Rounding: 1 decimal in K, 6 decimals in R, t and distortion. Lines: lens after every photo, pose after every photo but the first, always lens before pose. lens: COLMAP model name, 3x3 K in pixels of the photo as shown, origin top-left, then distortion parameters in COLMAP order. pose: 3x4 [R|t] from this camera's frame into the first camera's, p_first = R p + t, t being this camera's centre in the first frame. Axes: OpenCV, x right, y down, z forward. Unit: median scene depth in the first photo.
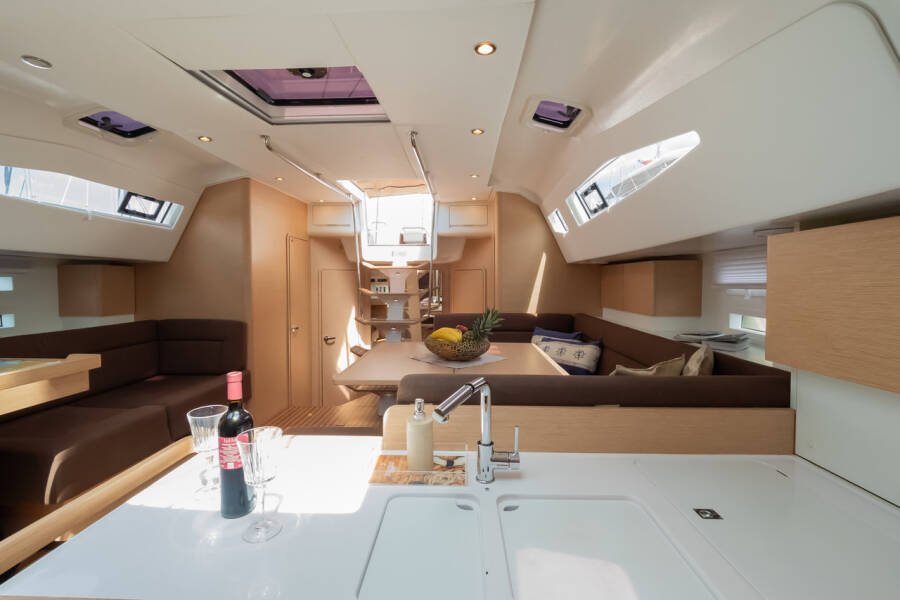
lens RADIAL K [[361.4, 0, 449.1], [0, 361.4, 295.0], [0, 0, 1]] dist [0.001941, -0.004586]
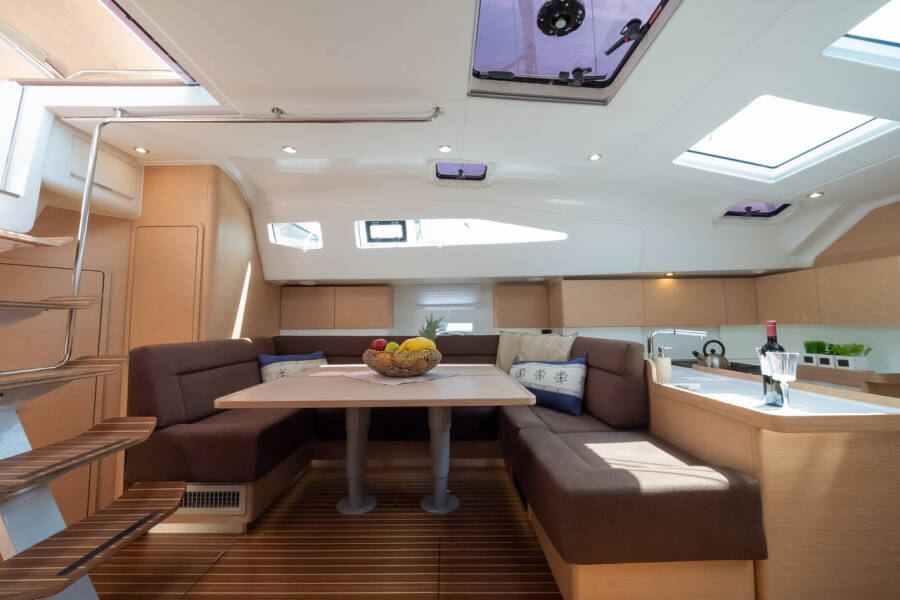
lens RADIAL K [[361.4, 0, 449.1], [0, 361.4, 295.0], [0, 0, 1]] dist [0.001941, -0.004586]
pose [[-0.000966, 0.044727, 0.998999, -1.052664], [0.043188, 0.998069, -0.044643, 0.006367], [-0.999066, 0.043102, -0.002896, 0.969783]]
